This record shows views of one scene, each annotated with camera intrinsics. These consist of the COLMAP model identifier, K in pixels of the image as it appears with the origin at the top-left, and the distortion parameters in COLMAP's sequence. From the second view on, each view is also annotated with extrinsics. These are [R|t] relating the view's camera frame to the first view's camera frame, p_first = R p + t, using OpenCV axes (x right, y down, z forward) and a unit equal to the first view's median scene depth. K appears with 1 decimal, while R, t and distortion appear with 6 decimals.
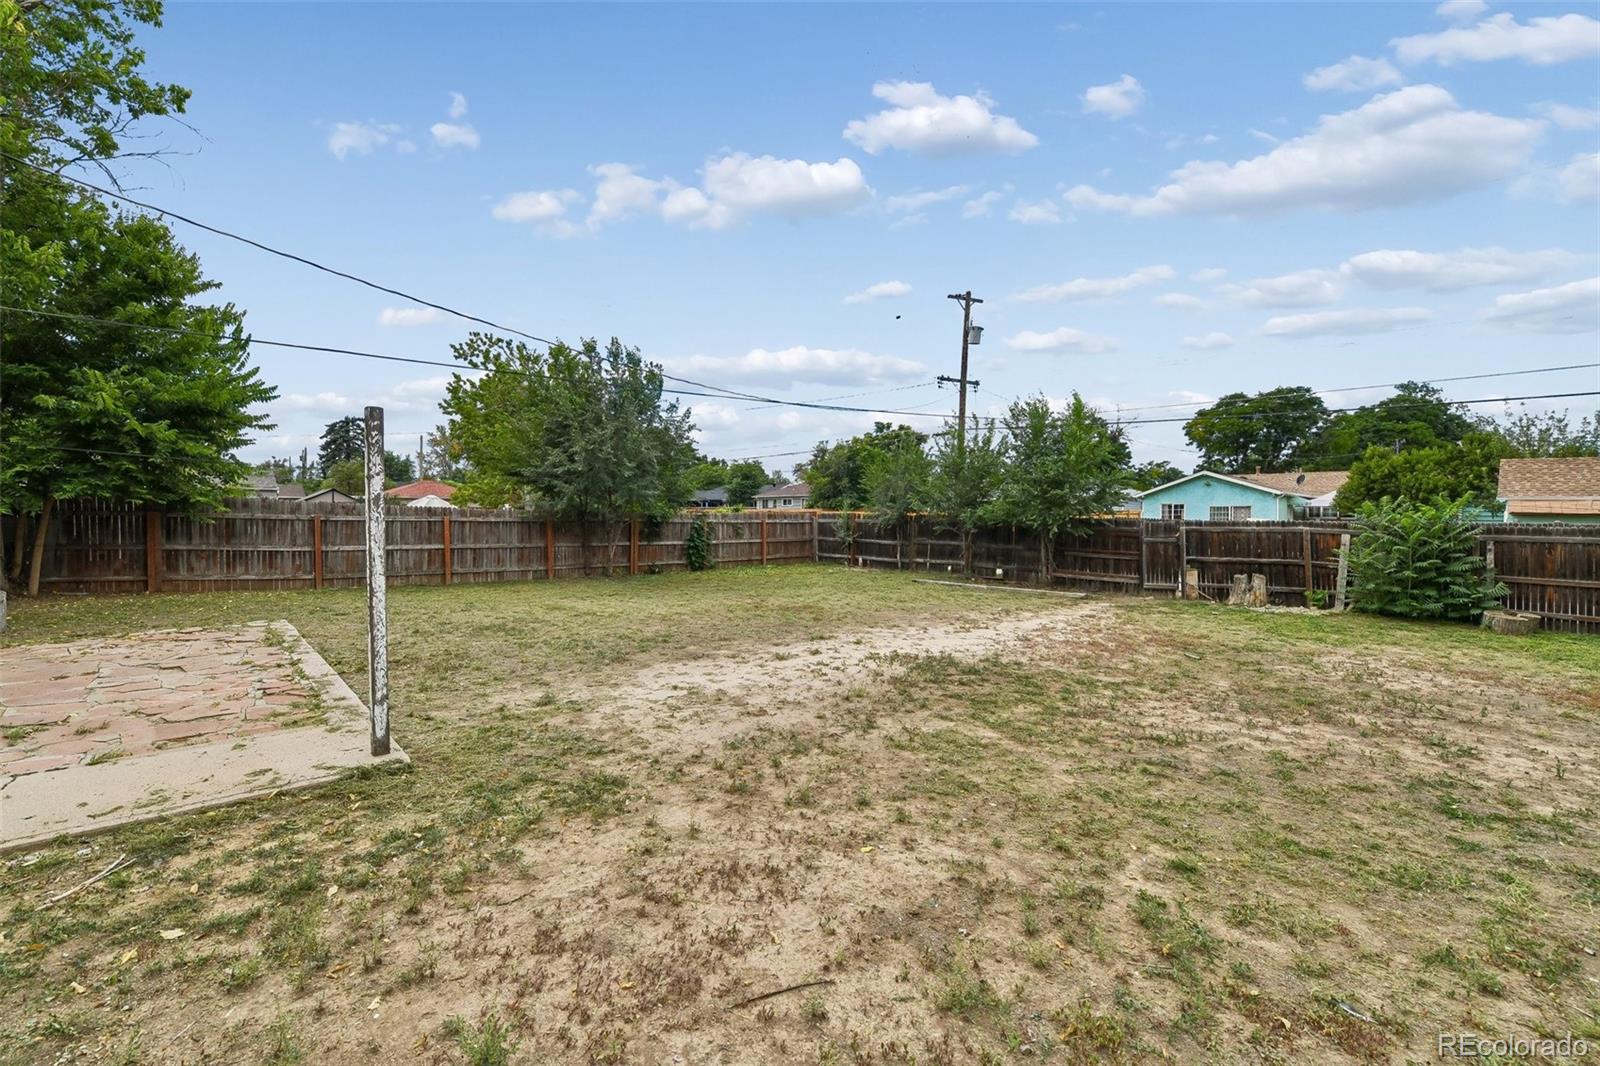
lens RADIAL K [[634.6, 0, 810.7], [0, 634.6, 525.3], [0, 0, 1]] dist [0.000975, -0.002129]
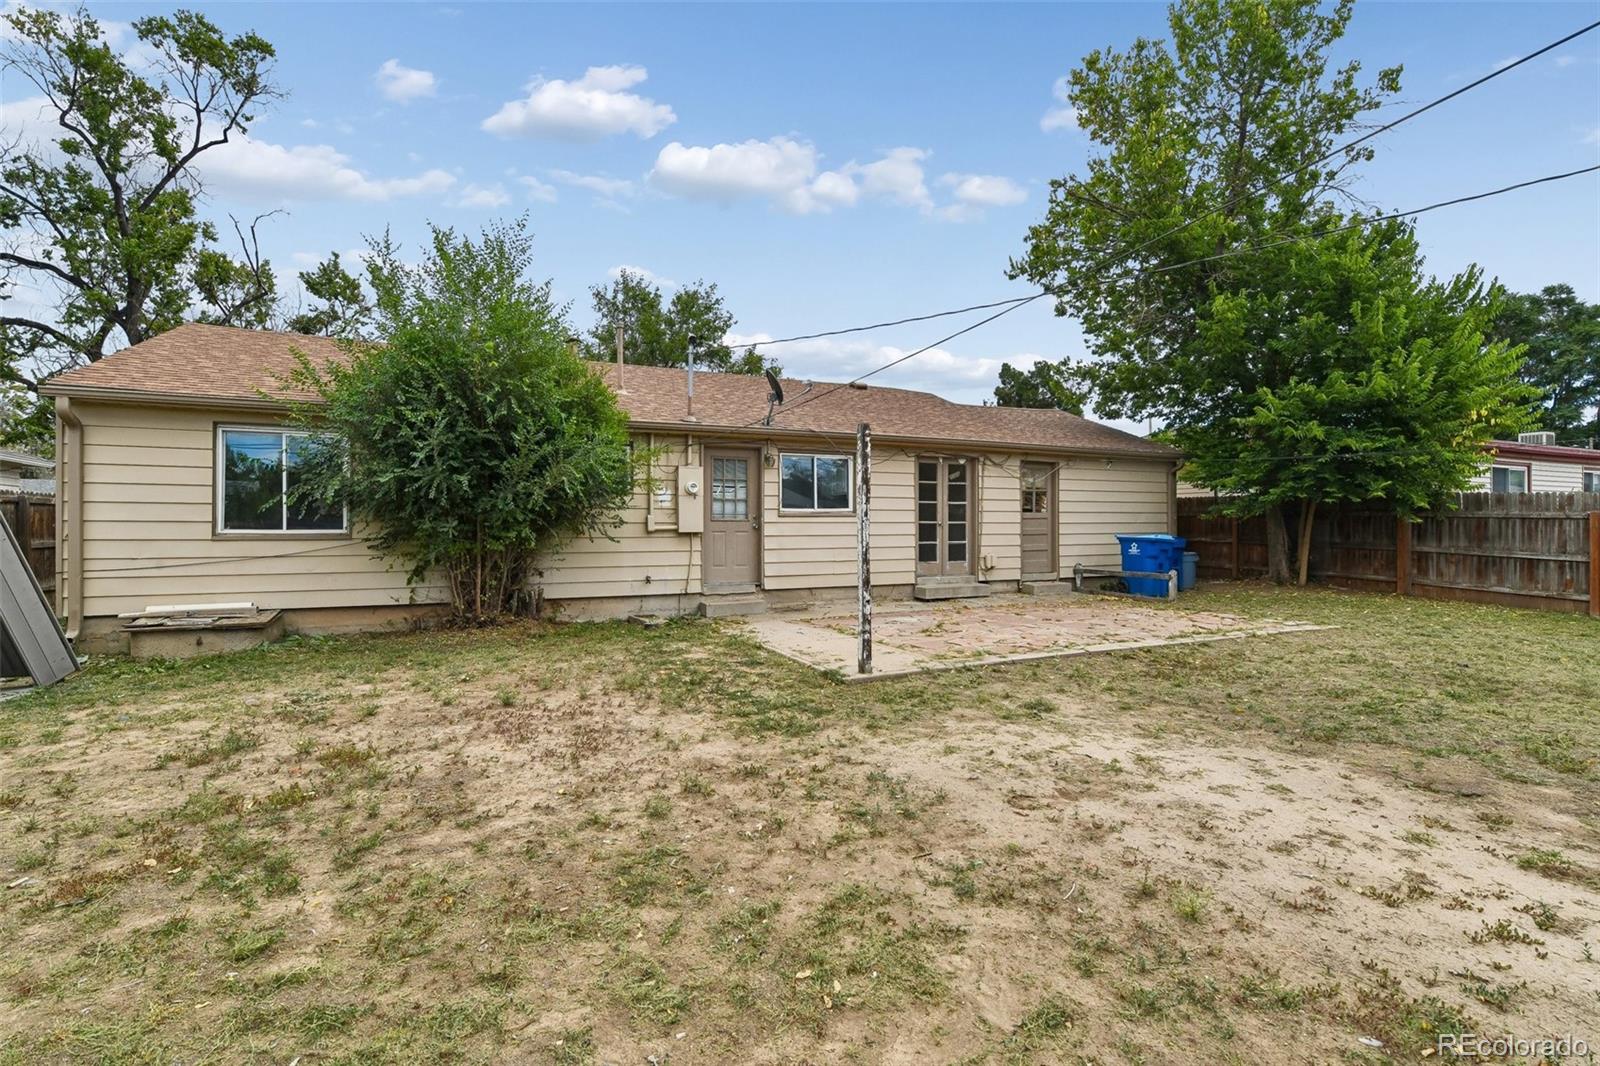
lens RADIAL K [[728.6, 0, 803.8], [0, 728.6, 525.8], [0, 0, 1]] dist [-0.000973, 0.001052]
pose [[-0.315057, -0.007359, -0.949044, 0.787148], [-0.013107, 0.999908, -0.003402, 0.042306], [0.948982, 0.011367, -0.315125, 1.233314]]
